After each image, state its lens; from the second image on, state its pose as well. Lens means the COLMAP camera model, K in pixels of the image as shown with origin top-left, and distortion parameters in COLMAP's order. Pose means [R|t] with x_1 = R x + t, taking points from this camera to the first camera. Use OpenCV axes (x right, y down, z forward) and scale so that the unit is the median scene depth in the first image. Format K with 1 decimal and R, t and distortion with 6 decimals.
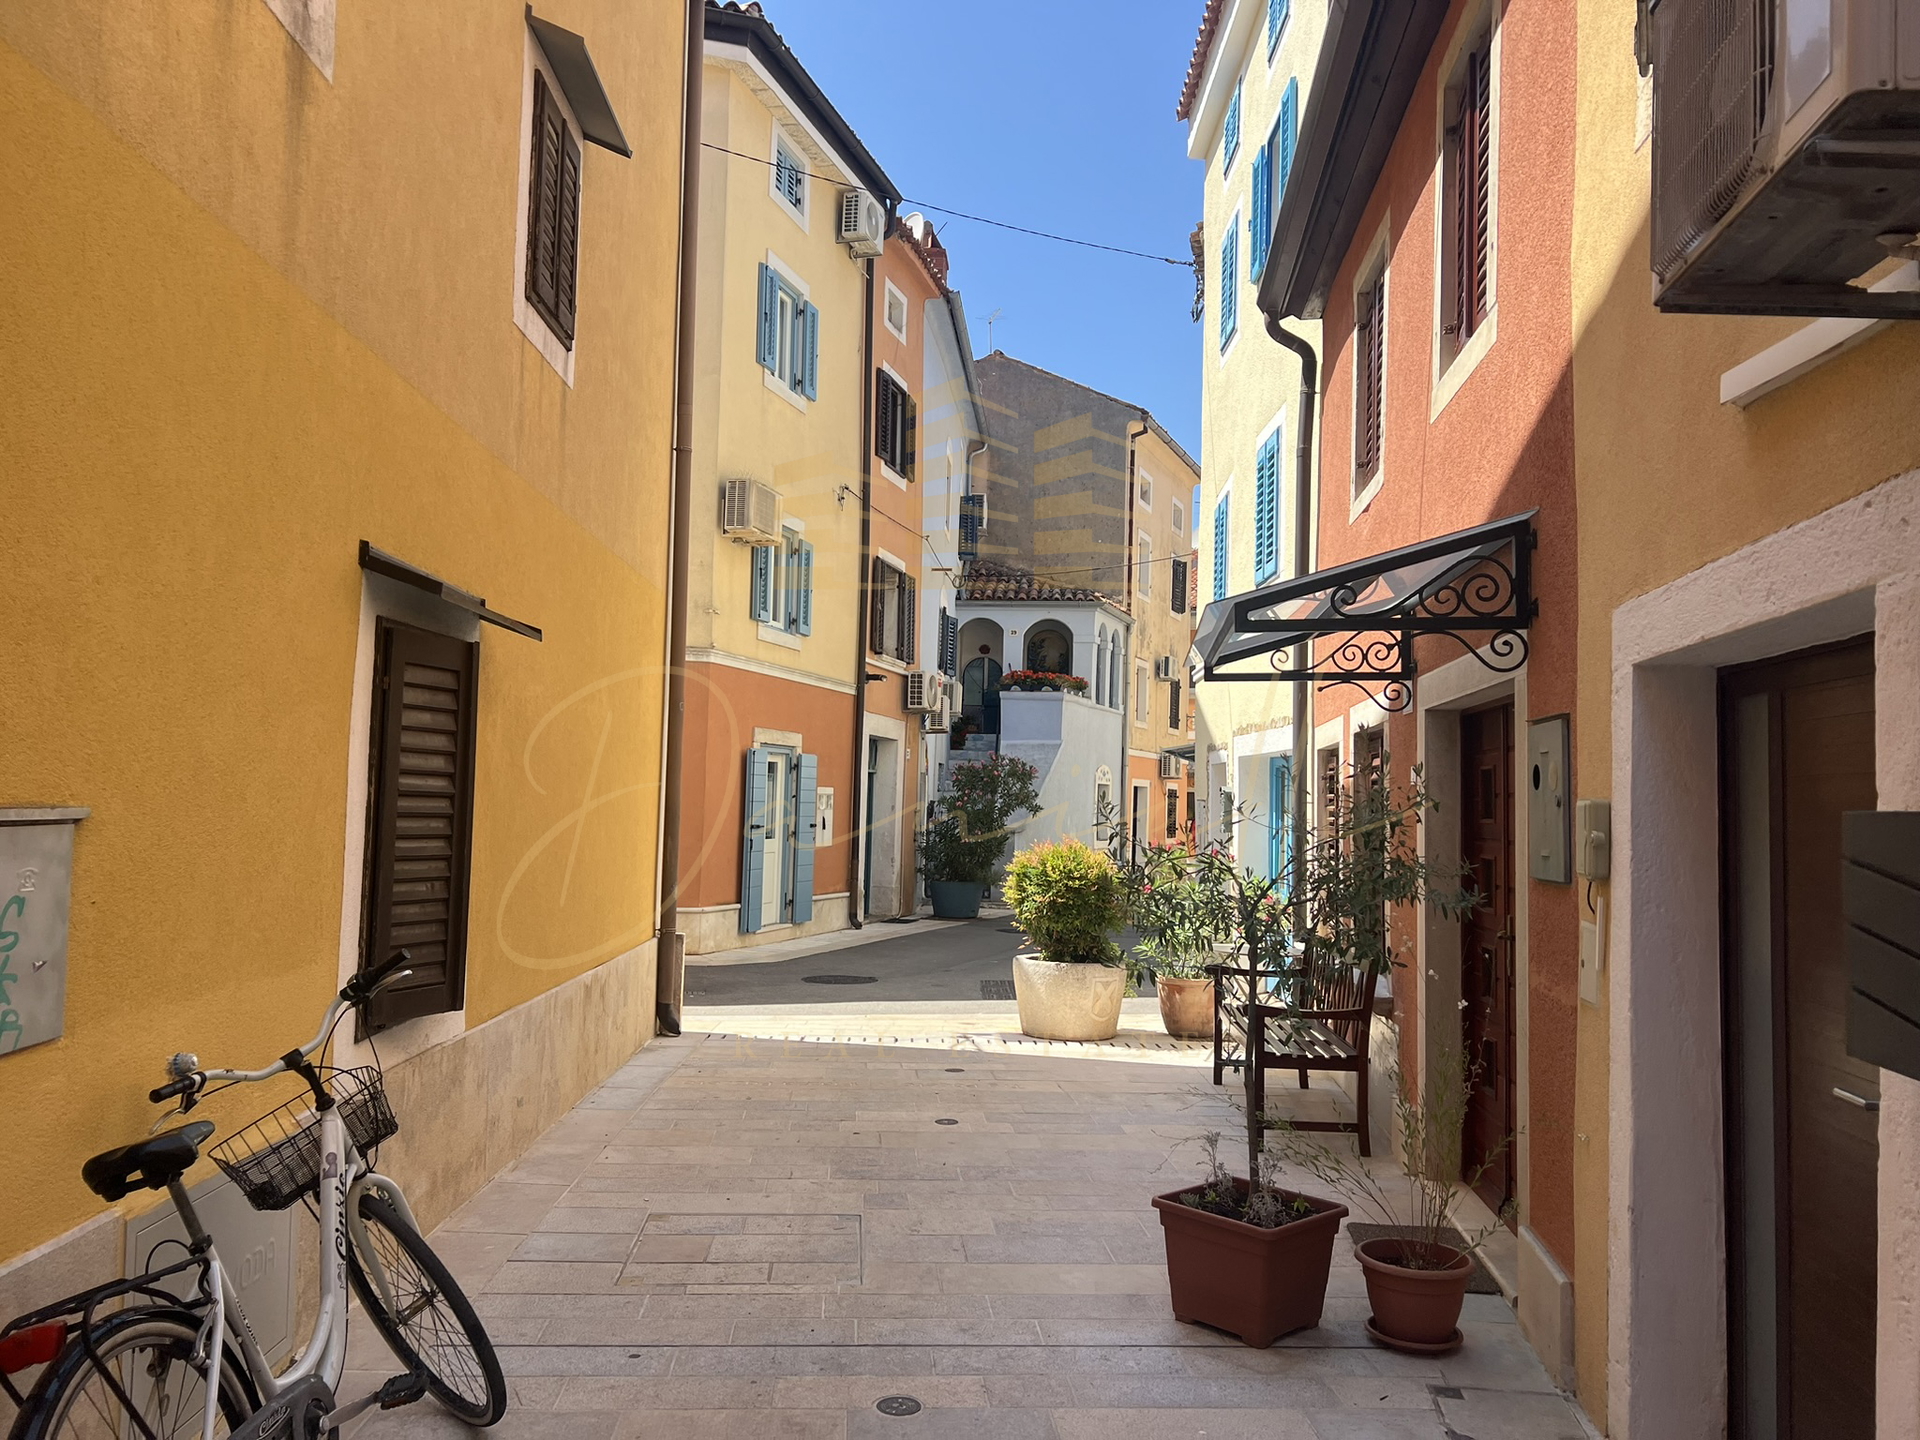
lens RADIAL K [[1494.2, 0, 960.0], [0, 1494.2, 720.0], [0, 0, 1]] dist [0.060881, -0.077655]
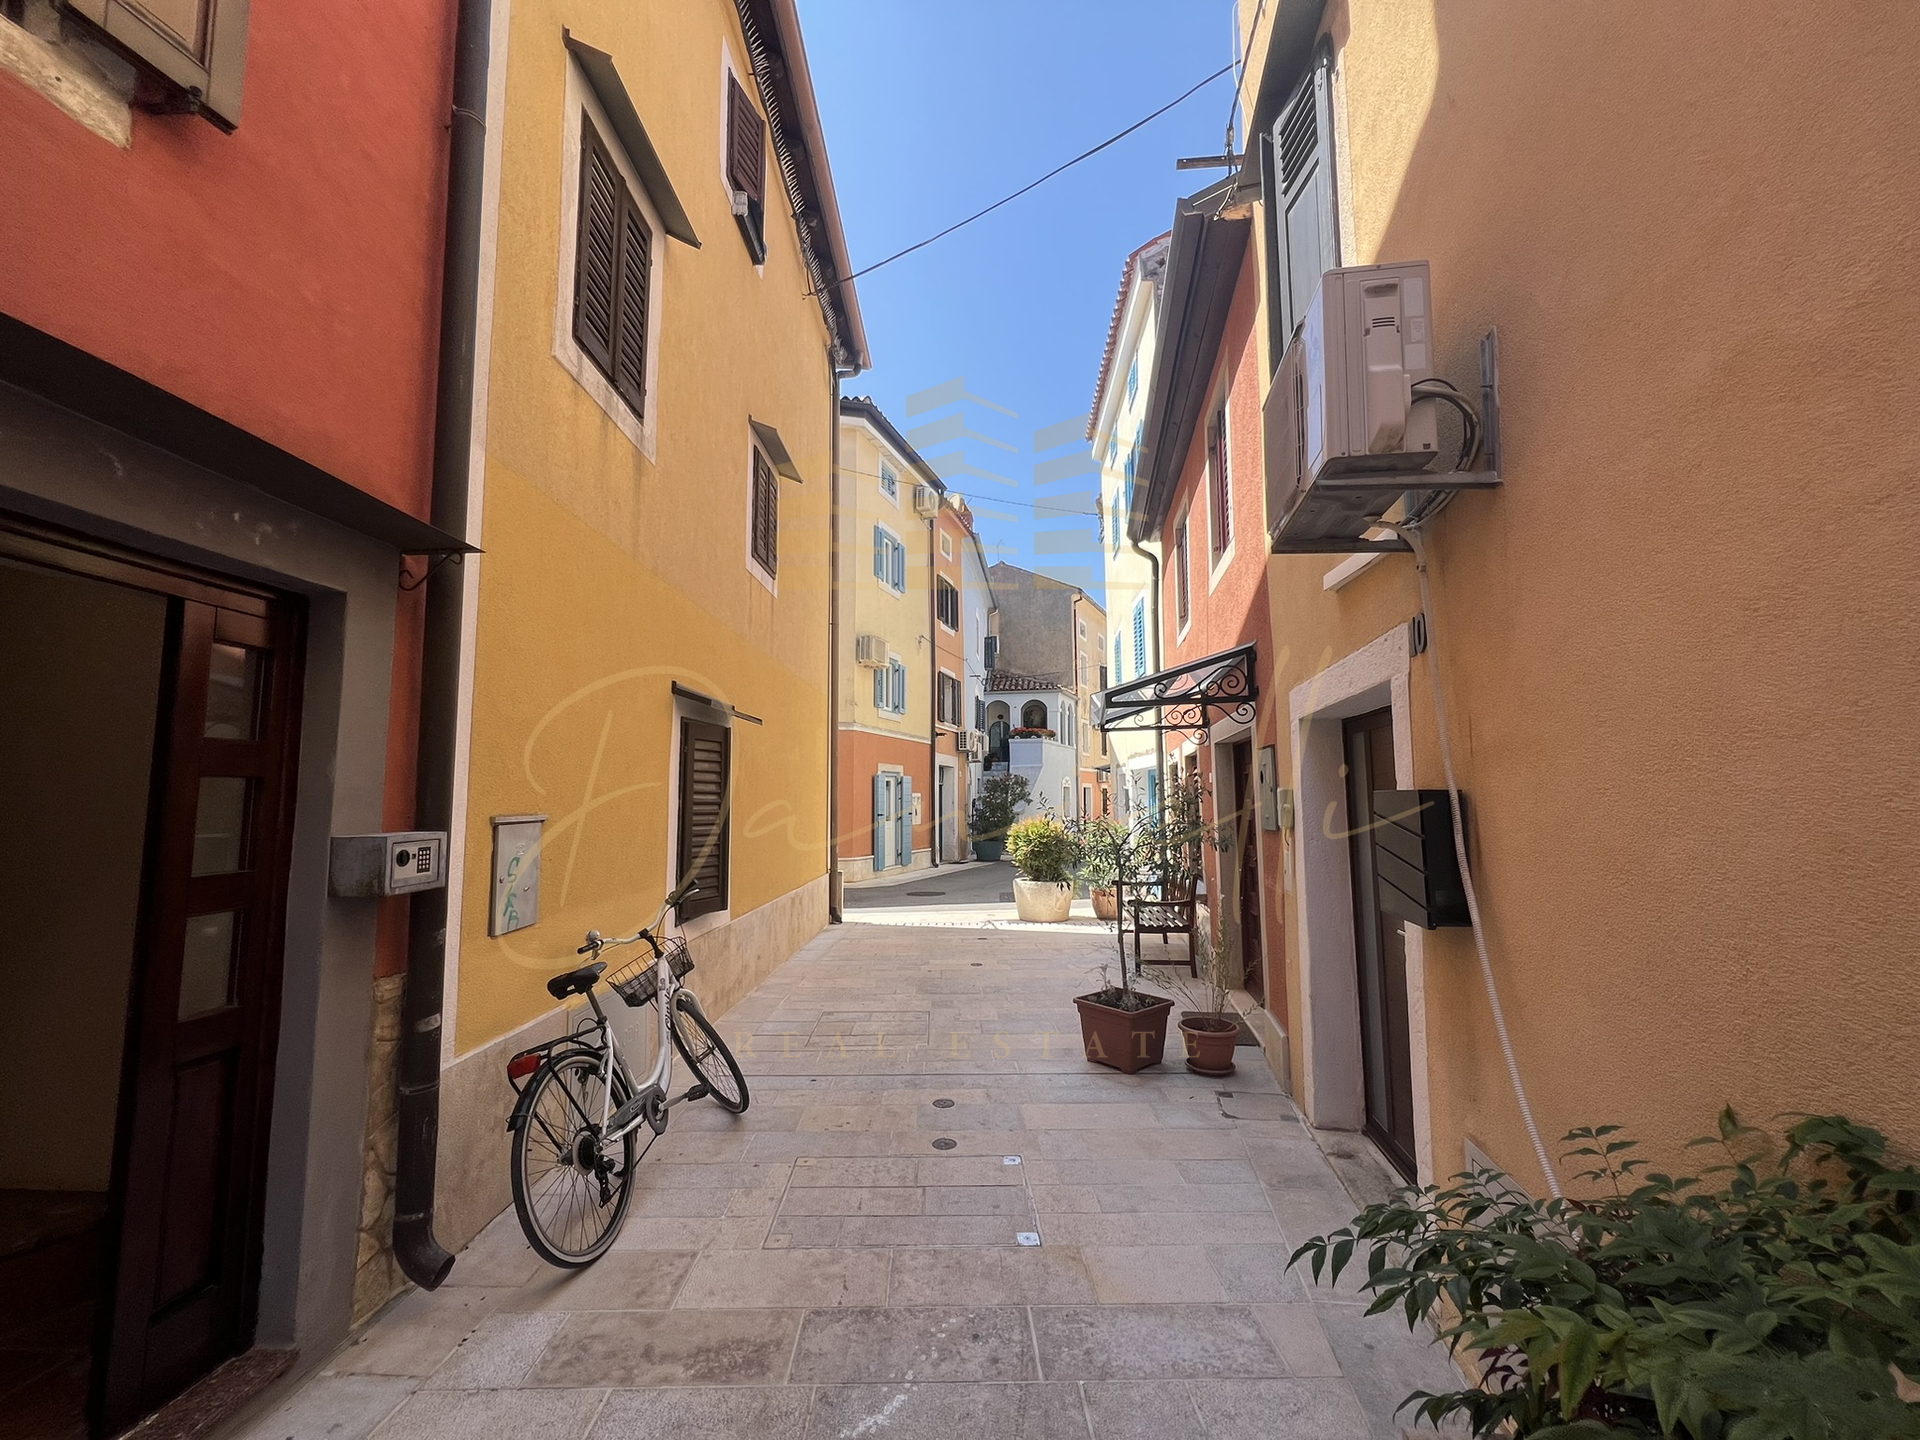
lens RADIAL K [[830.4, 0, 960.0], [0, 830.4, 720.0], [0, 0, 1]] dist [-0.000961, -0.000102]
pose [[0.997324, -0.037161, -0.062957, 0.055997], [0.034673, 0.998592, -0.040156, -0.005627], [0.064361, 0.037865, 0.997208, -0.091739]]
